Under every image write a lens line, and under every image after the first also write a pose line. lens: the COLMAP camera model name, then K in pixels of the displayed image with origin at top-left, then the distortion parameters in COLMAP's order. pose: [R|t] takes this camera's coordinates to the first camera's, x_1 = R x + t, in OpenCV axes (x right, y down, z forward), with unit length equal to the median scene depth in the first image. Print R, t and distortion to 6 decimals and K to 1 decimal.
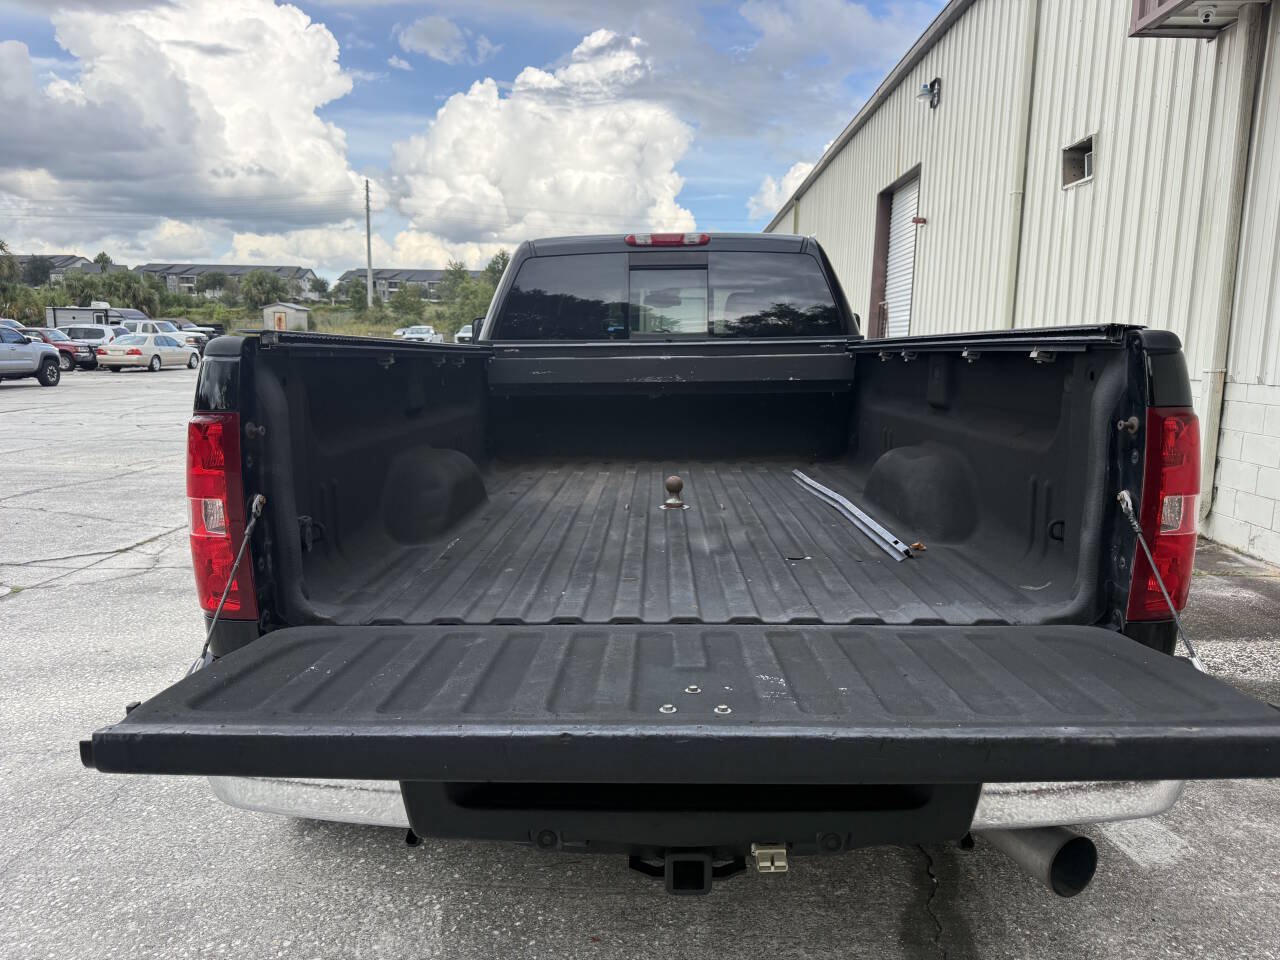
lens RADIAL K [[909.7, 0, 631.2], [0, 909.7, 472.3], [0, 0, 1]] dist [0.023927, -0.026991]
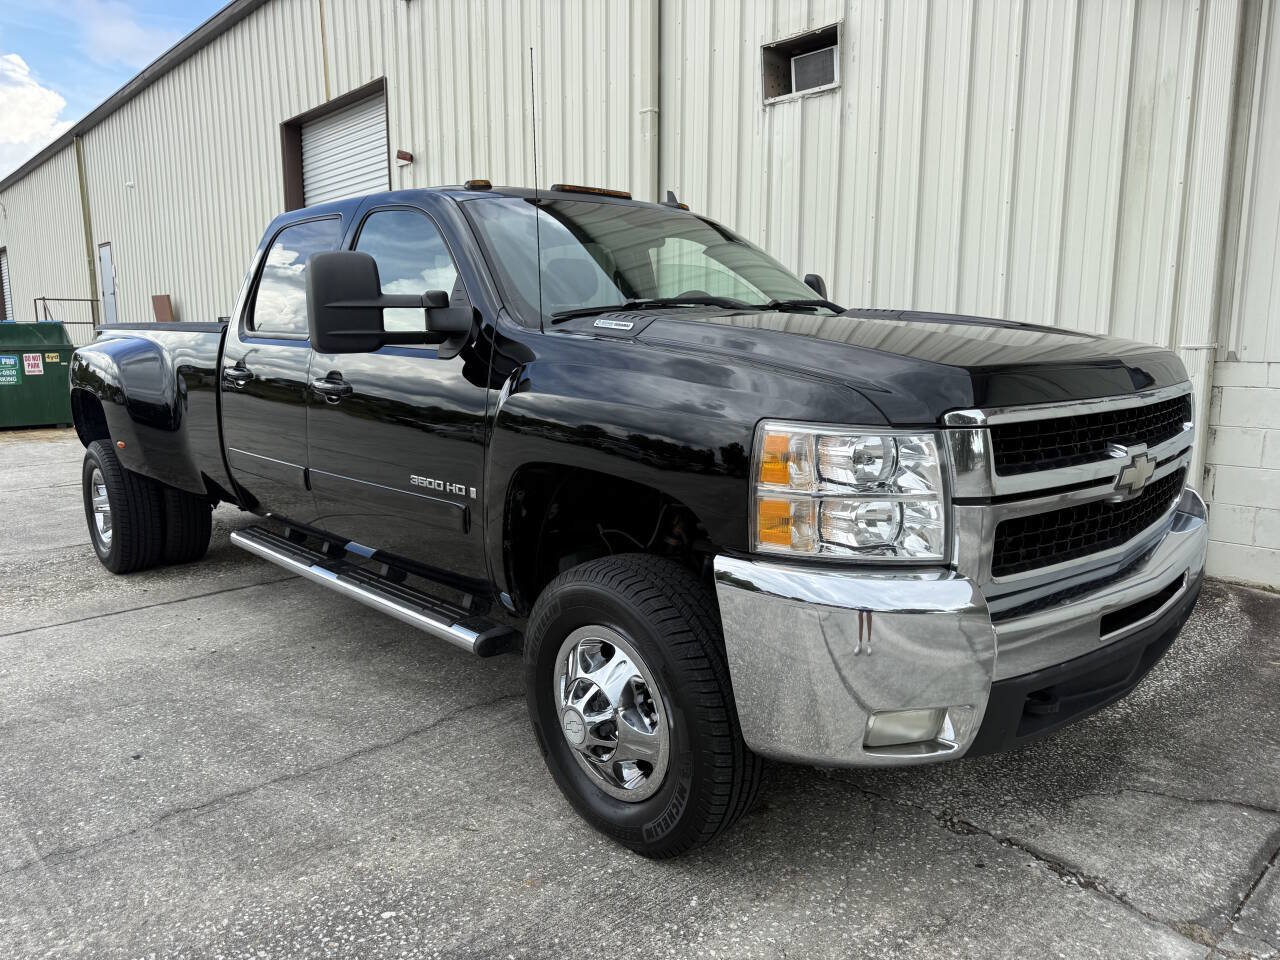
lens RADIAL K [[909.7, 0, 635.2], [0, 909.7, 481.1], [0, 0, 1]] dist [0.023927, -0.026991]
pose [[0.709401, -0.128524, 0.692987, -0.232753], [0.115946, 0.991118, 0.065124, -0.126021], [-0.695202, 0.034150, 0.718002, 0.966260]]
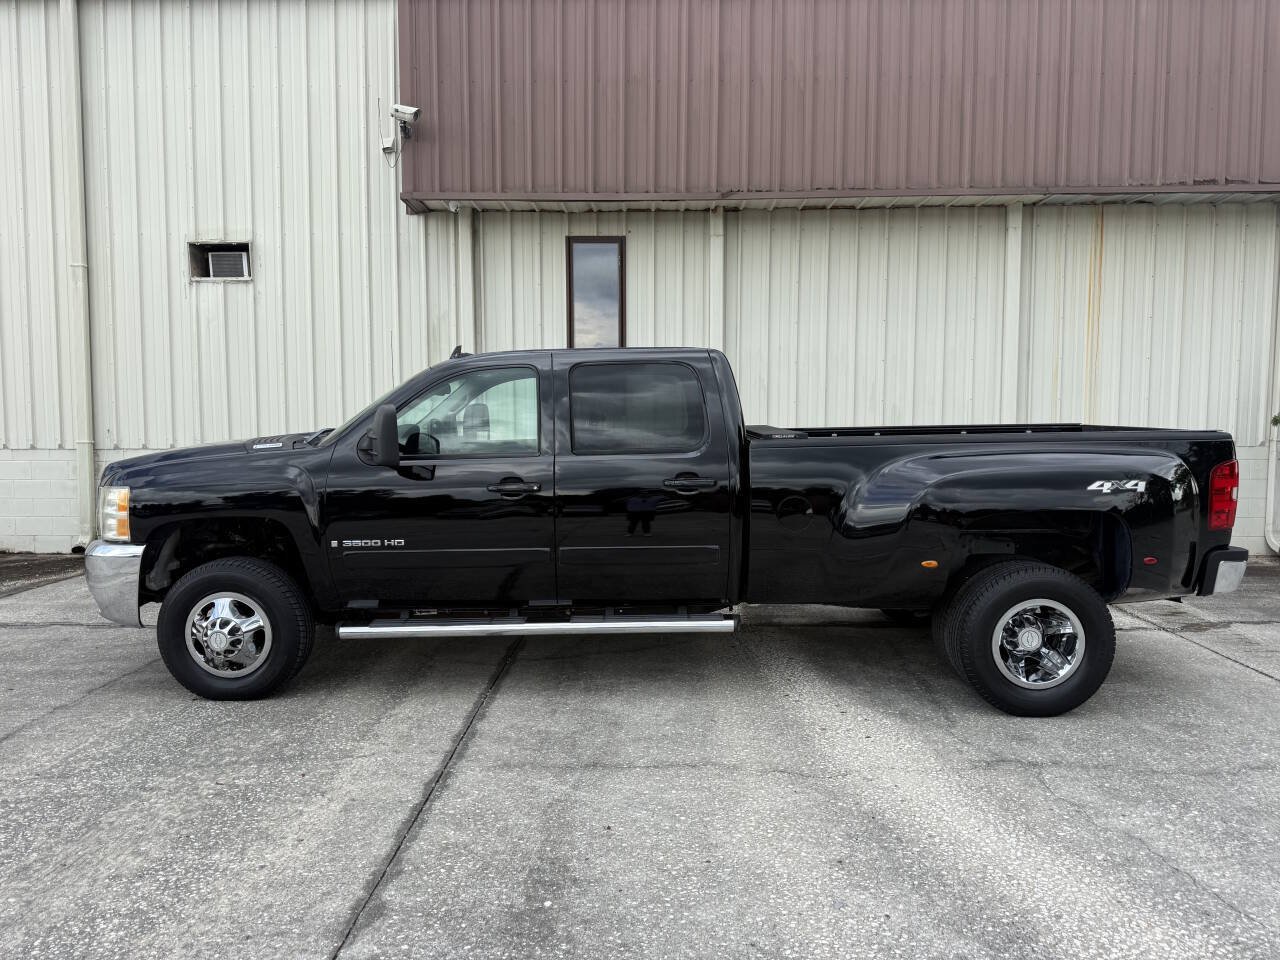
lens RADIAL K [[900.3, 0, 638.4], [0, 900.3, 485.8], [0, 0, 1]] dist [0.042584, -0.051599]
pose [[-0.025011, -0.083103, 0.996227, -1.038920], [0.142477, 0.986069, 0.085833, -0.155729], [-0.989482, 0.144087, -0.012822, 0.916647]]
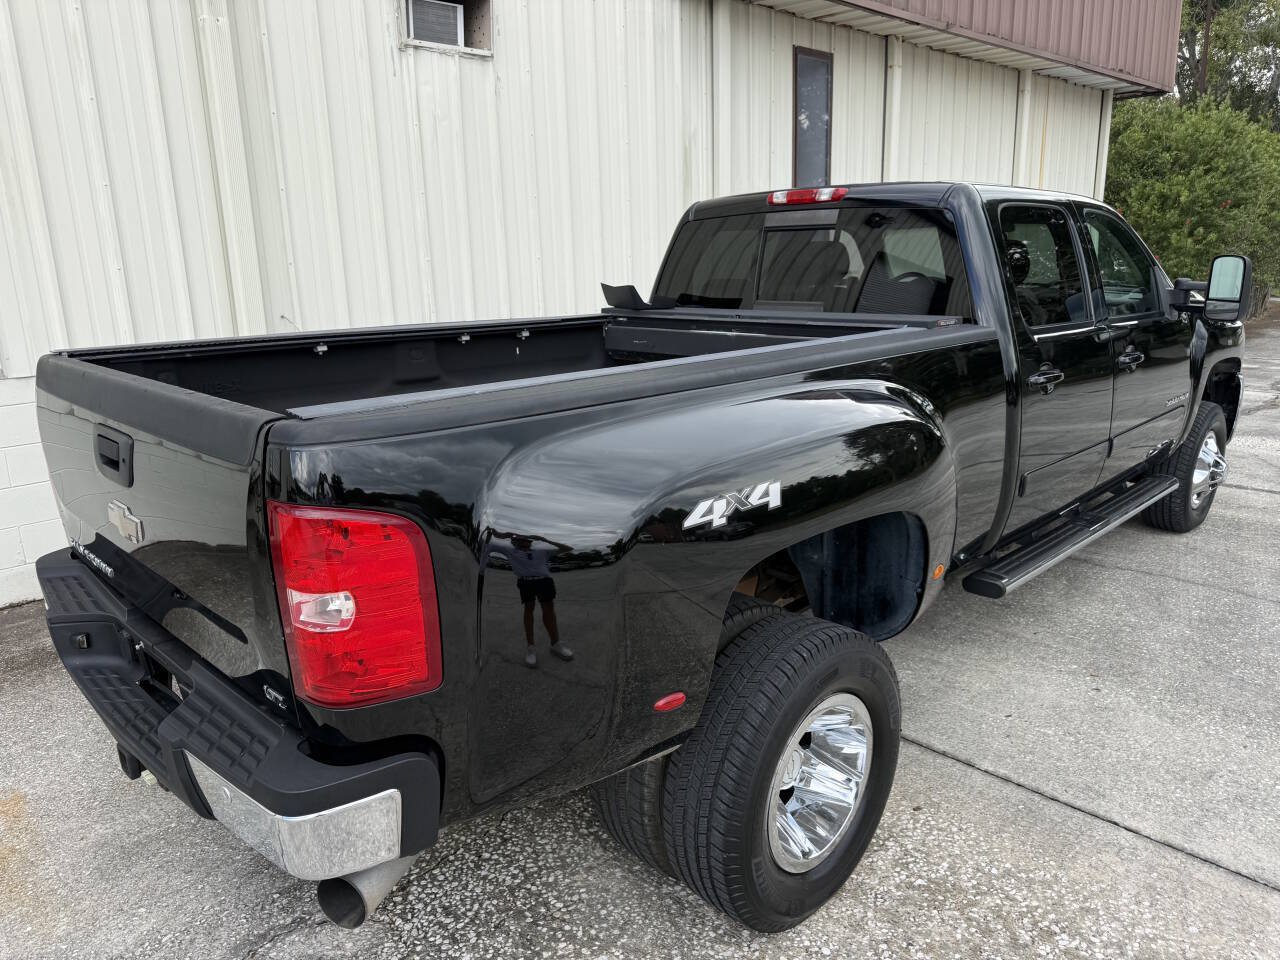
lens RADIAL K [[909.7, 0, 636.4], [0, 909.7, 484.4], [0, 0, 1]] dist [0.023927, -0.026991]
pose [[-0.730302, -0.160392, 0.664028, -0.159863], [0.117766, 0.927932, 0.353657, -0.399806], [-0.672897, 0.336476, -0.658782, 2.396576]]
